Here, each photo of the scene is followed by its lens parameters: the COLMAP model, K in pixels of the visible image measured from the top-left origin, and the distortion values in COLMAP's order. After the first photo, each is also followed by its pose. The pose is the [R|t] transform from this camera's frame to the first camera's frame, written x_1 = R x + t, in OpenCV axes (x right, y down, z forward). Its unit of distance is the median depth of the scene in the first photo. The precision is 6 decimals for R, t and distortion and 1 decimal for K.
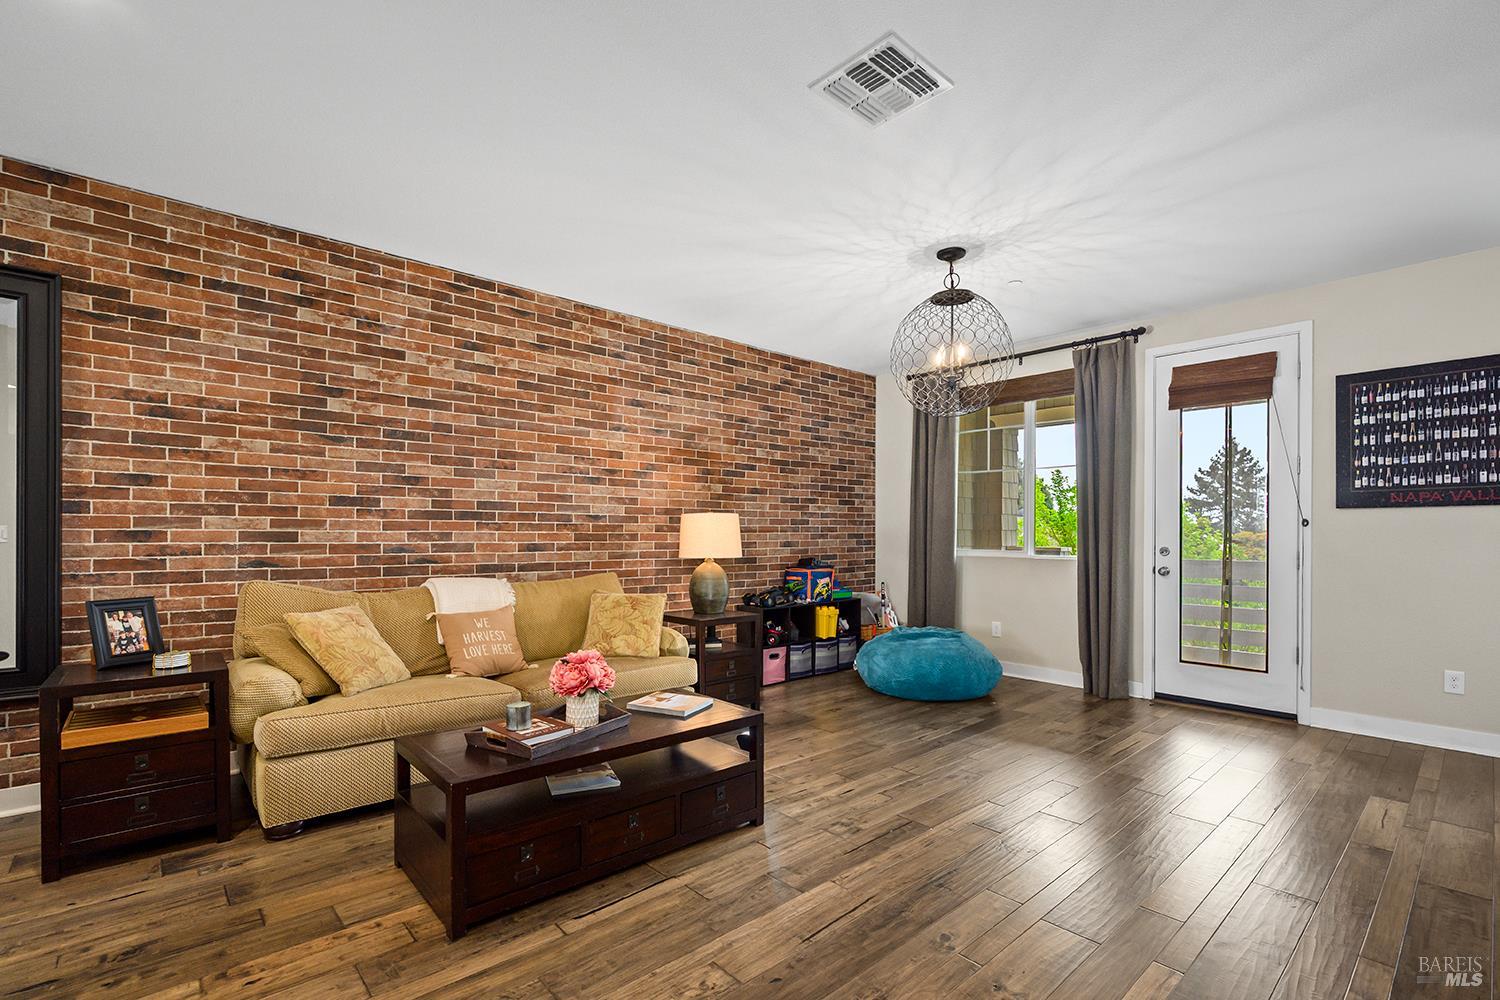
lens RADIAL K [[689.2, 0, 743.9], [0, 689.2, 540.4], [0, 0, 1]] dist [-0.002261, -0.001107]
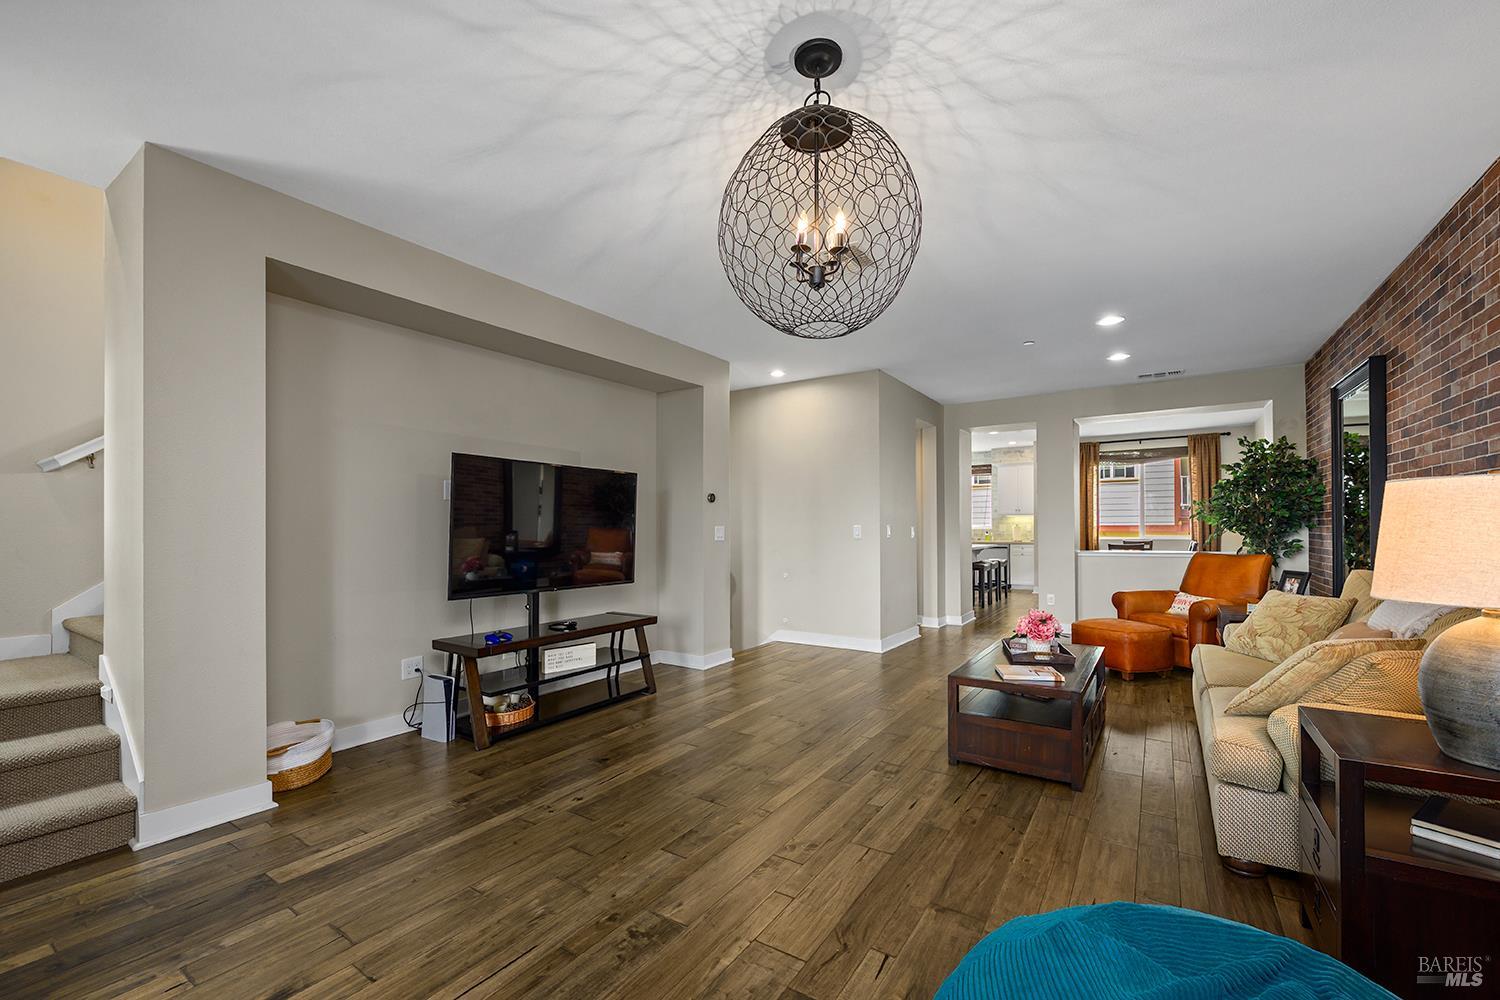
lens RADIAL K [[614.0, 0, 756.0], [0, 614.0, 518.5], [0, 0, 1]] dist [-0.009969, 0.000191]
pose [[-0.967583, -0.001830, -0.252547, 0.398126], [-0.000102, 0.999976, -0.006856, -0.016495], [0.252553, -0.006608, -0.967560, 1.224894]]
